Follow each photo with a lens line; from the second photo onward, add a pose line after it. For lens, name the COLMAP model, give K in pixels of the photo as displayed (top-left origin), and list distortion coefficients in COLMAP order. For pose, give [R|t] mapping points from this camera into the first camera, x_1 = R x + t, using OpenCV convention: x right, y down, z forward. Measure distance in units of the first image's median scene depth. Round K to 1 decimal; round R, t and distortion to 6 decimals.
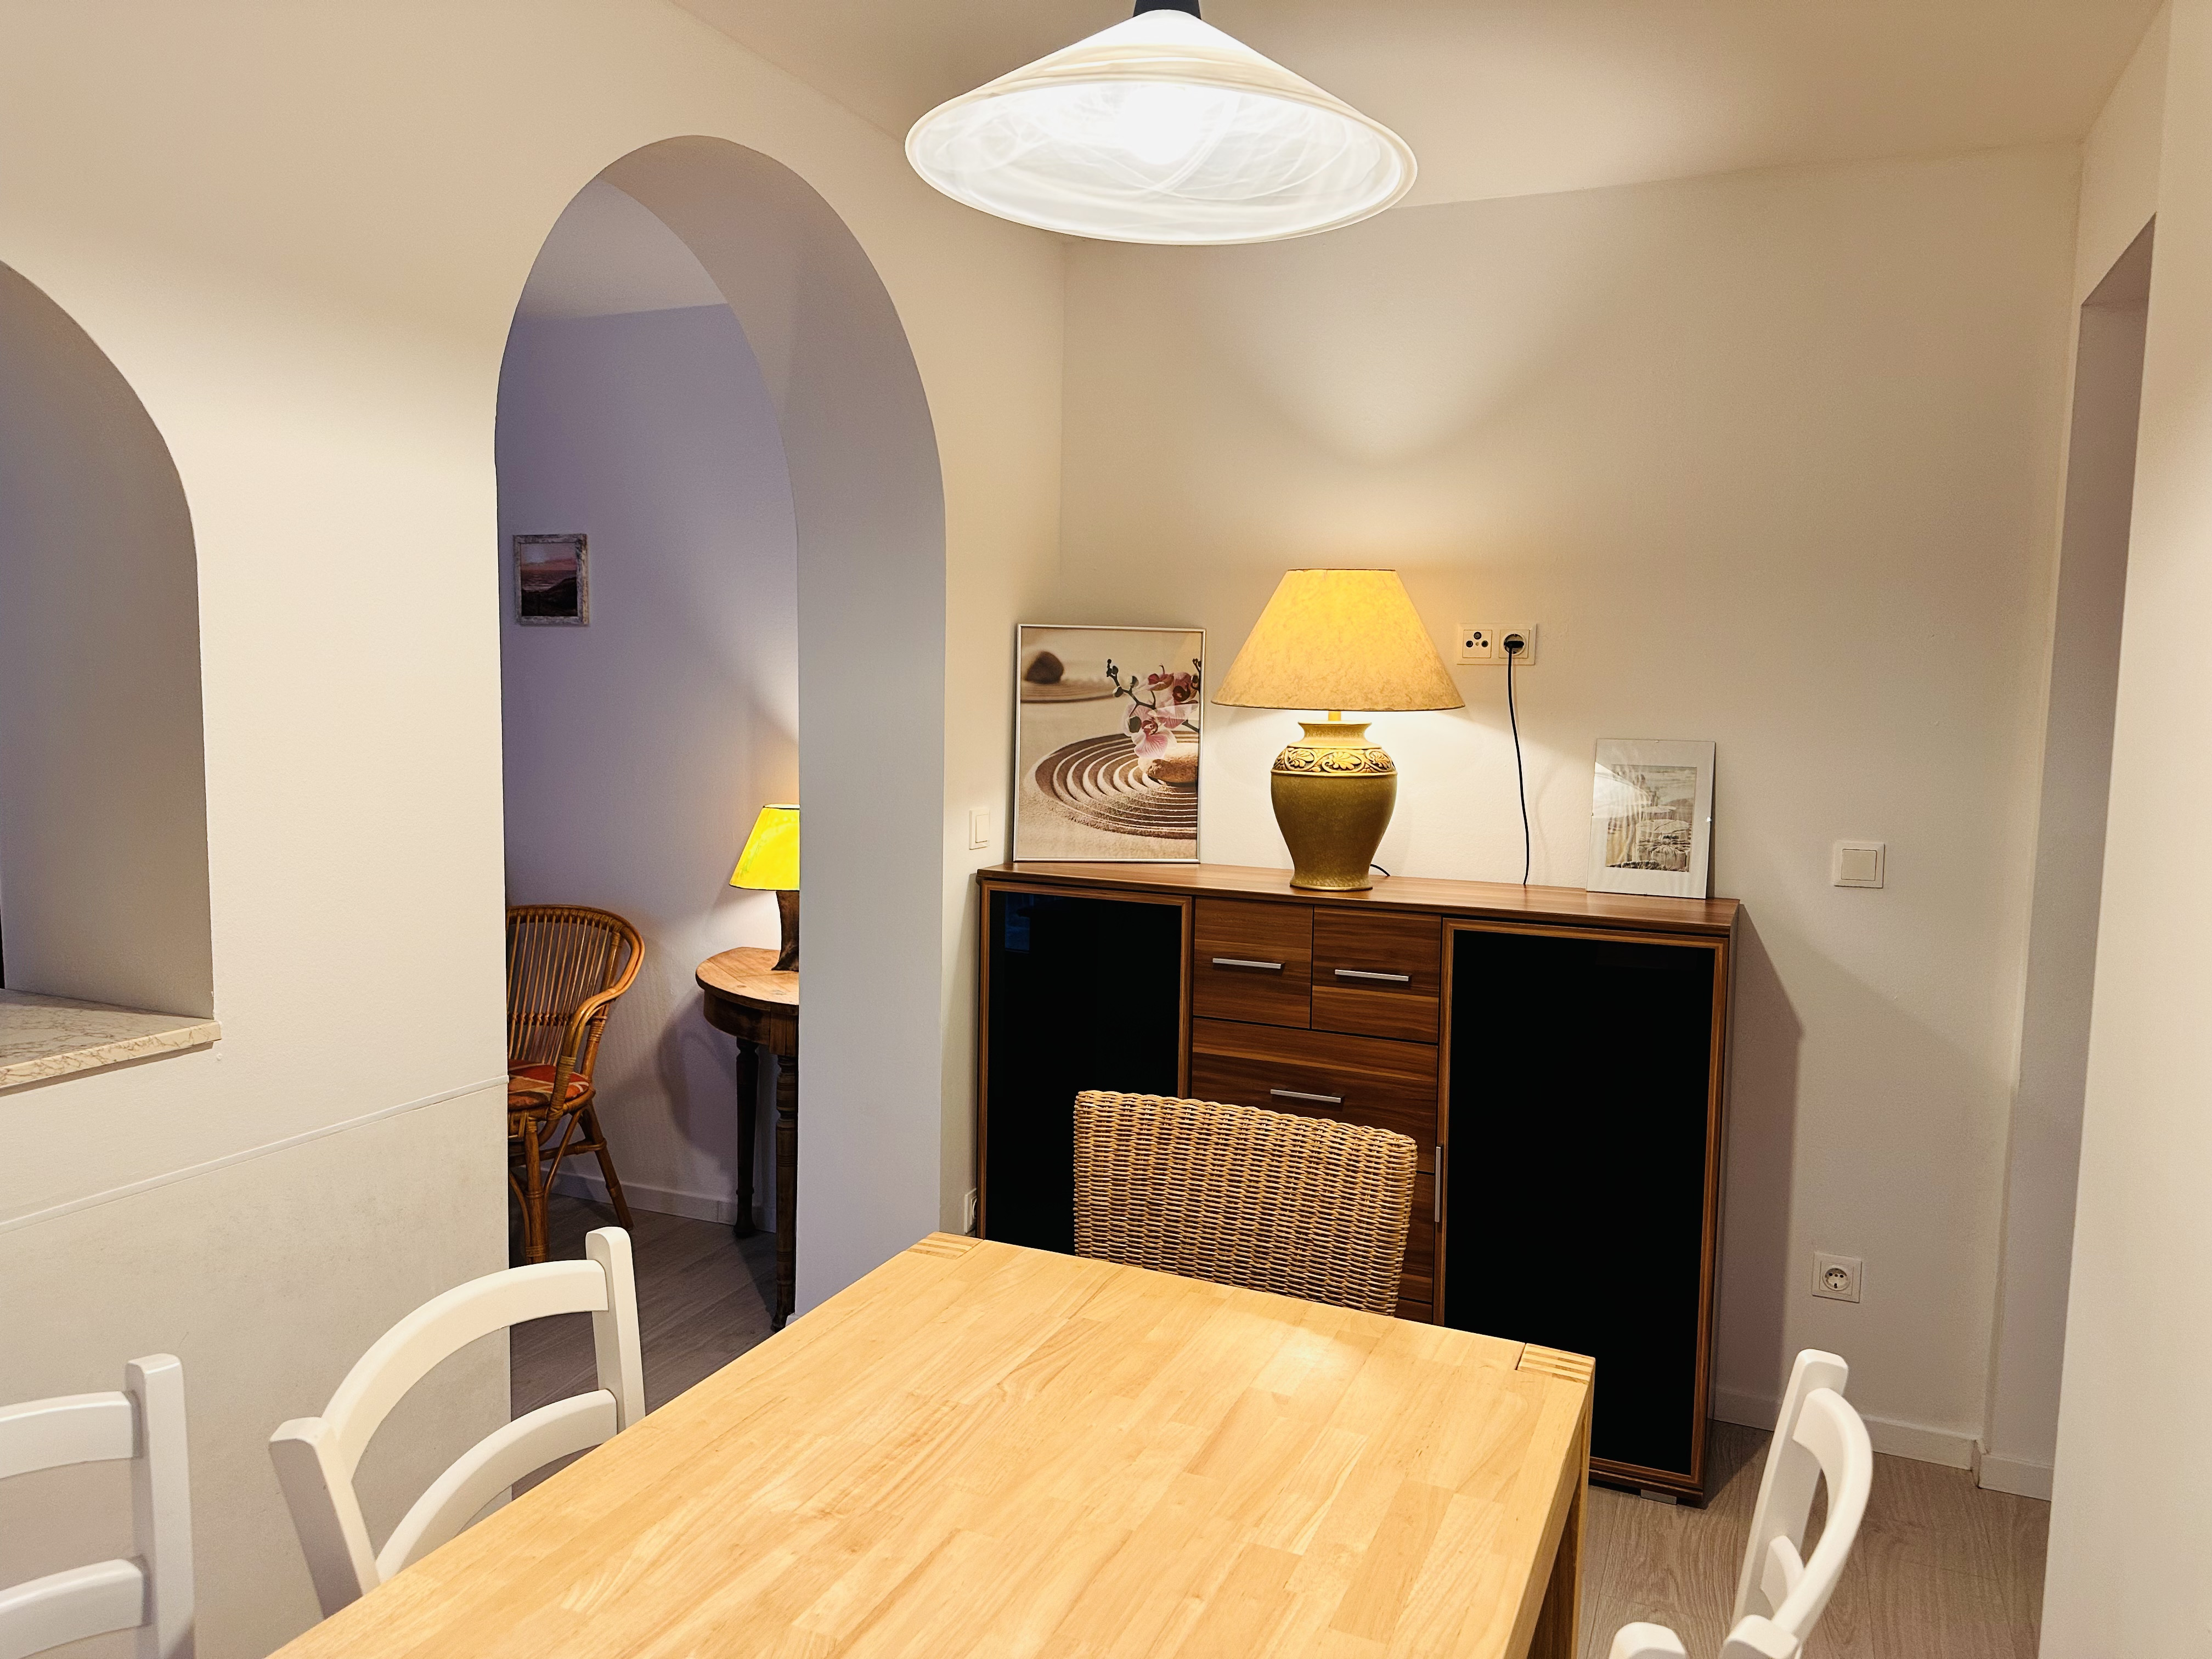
lens RADIAL K [[1571.9, 0, 1106.0], [0, 1571.9, 829.5], [0, 0, 1]] dist [0.000340, 0.000243]
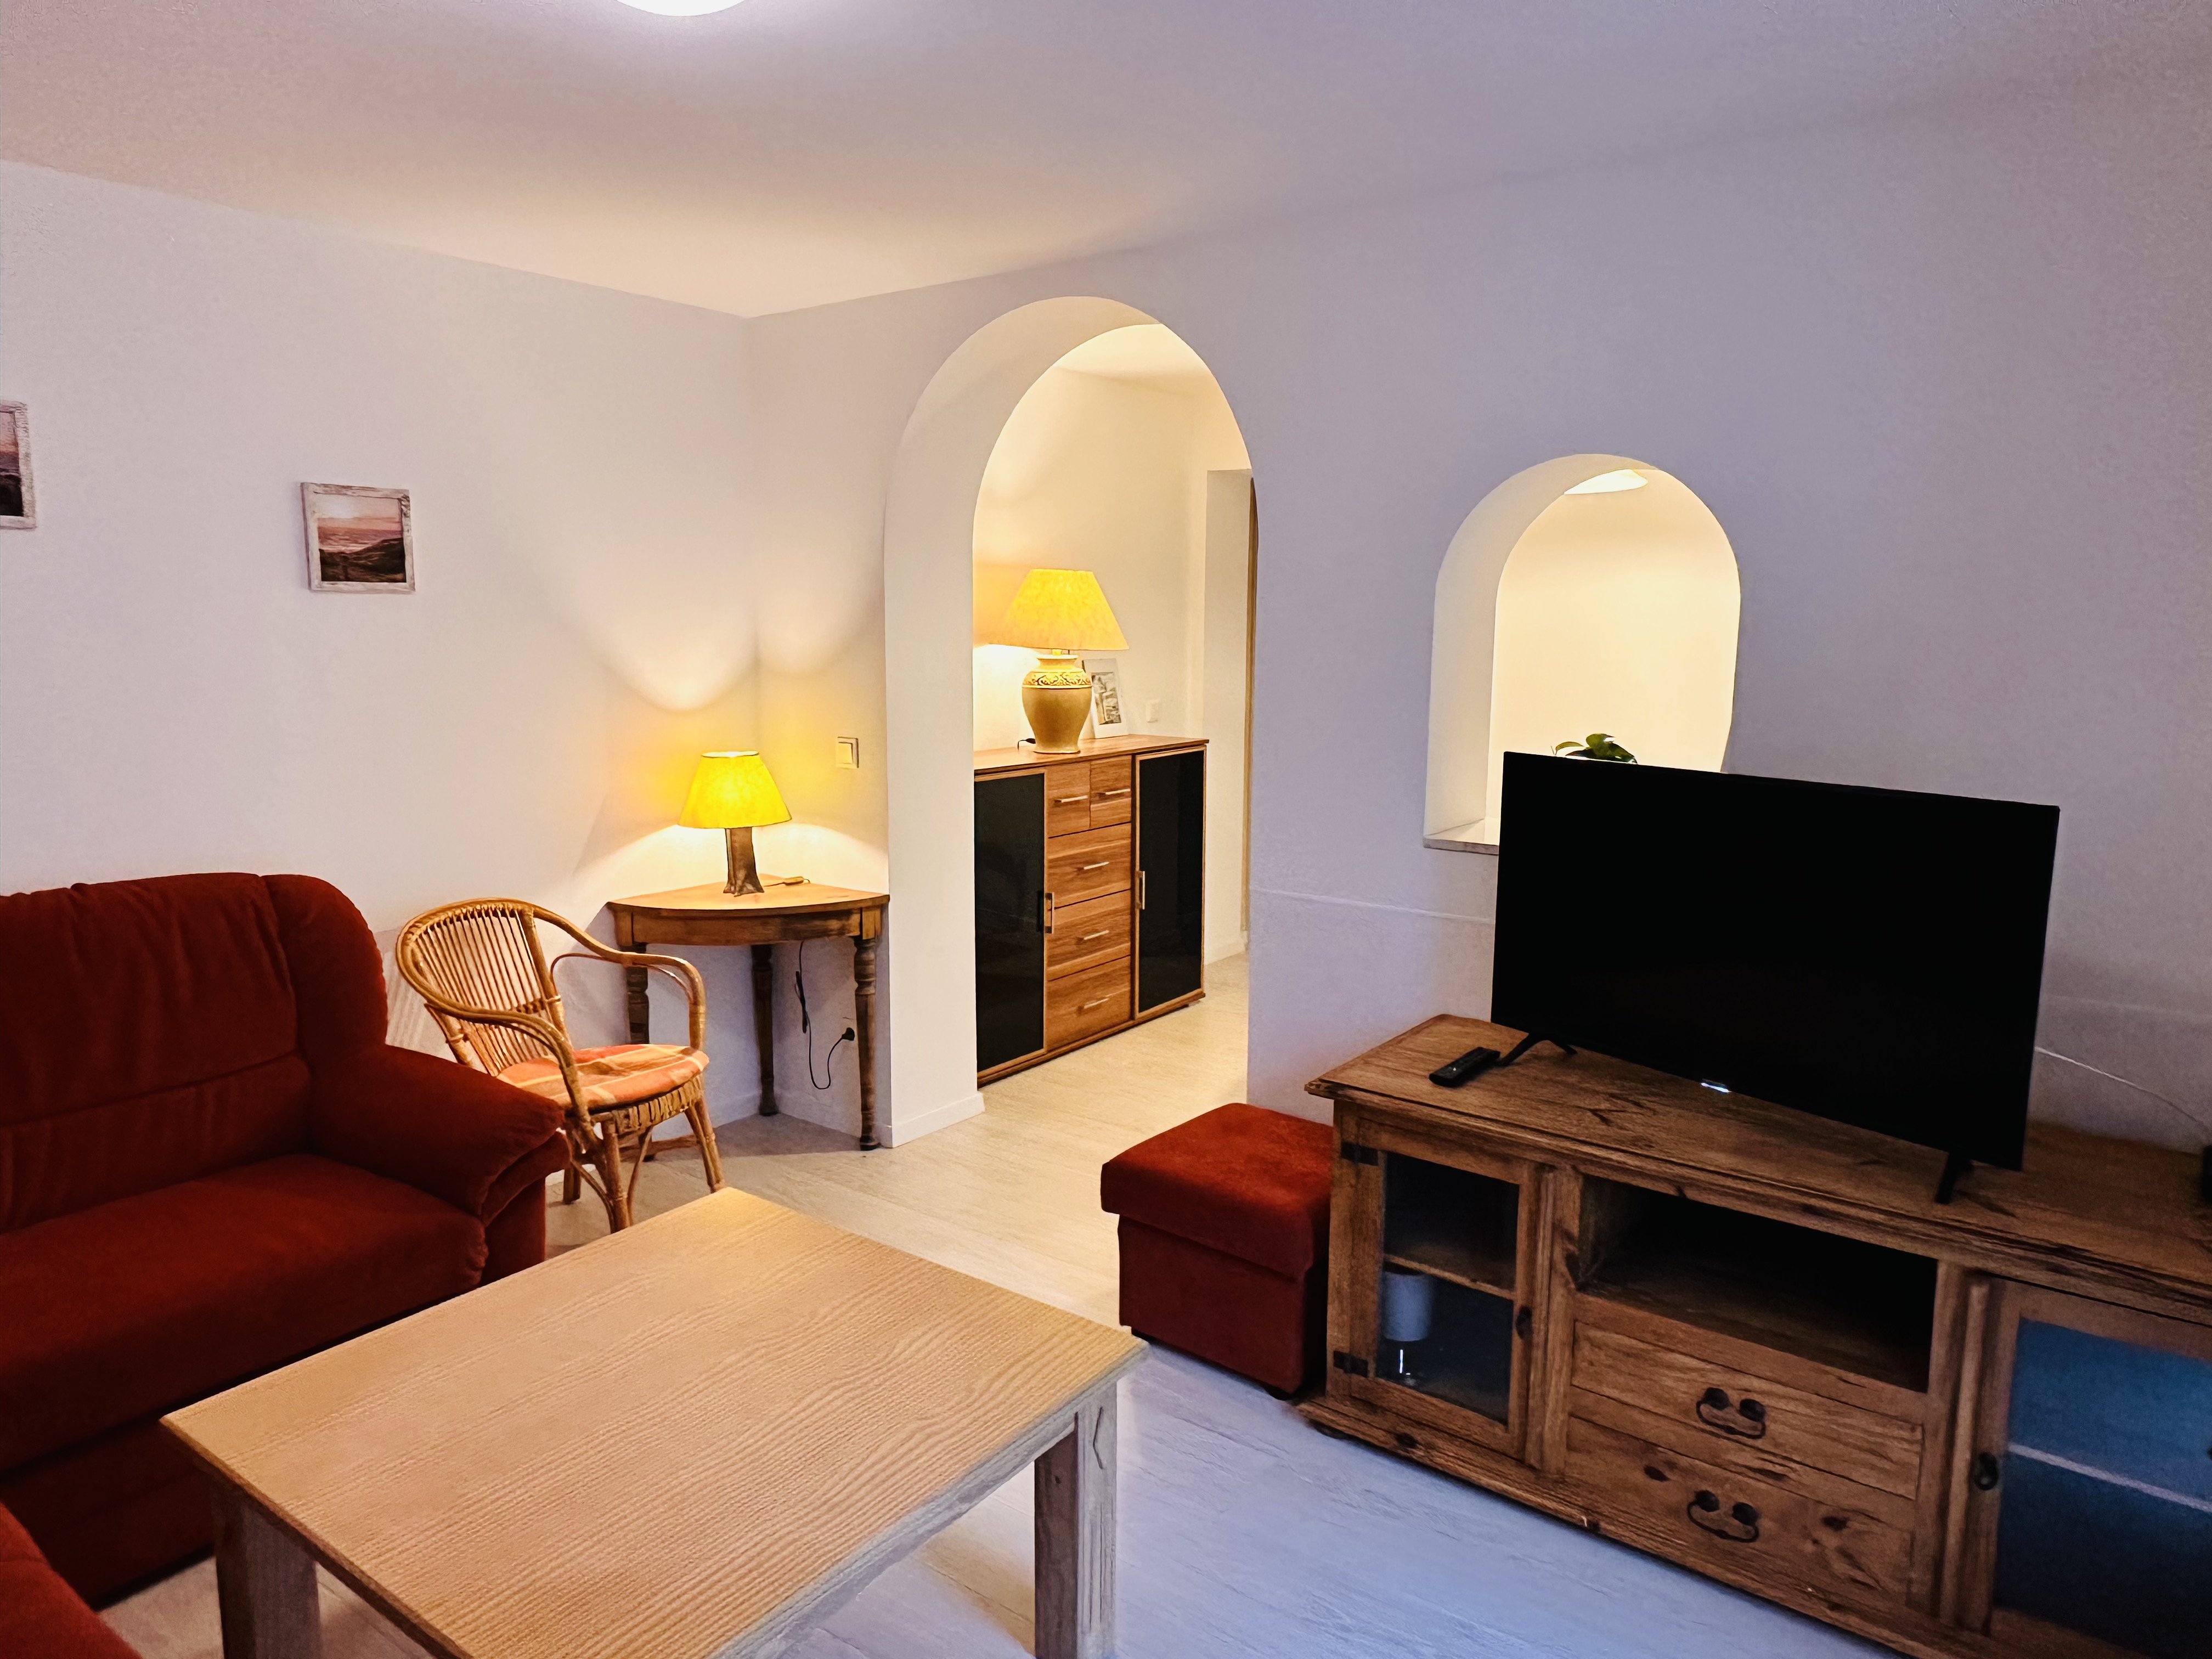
lens RADIAL K [[1442.3, 0, 1106.0], [0, 1442.3, 829.5], [0, 0, 1]] dist [-0.001598, -0.000542]
pose [[0.222445, -0.162460, 0.961314, -1.050874], [0.096956, 0.984817, 0.143997, -0.078004], [-0.970112, 0.061174, 0.234819, 0.438455]]
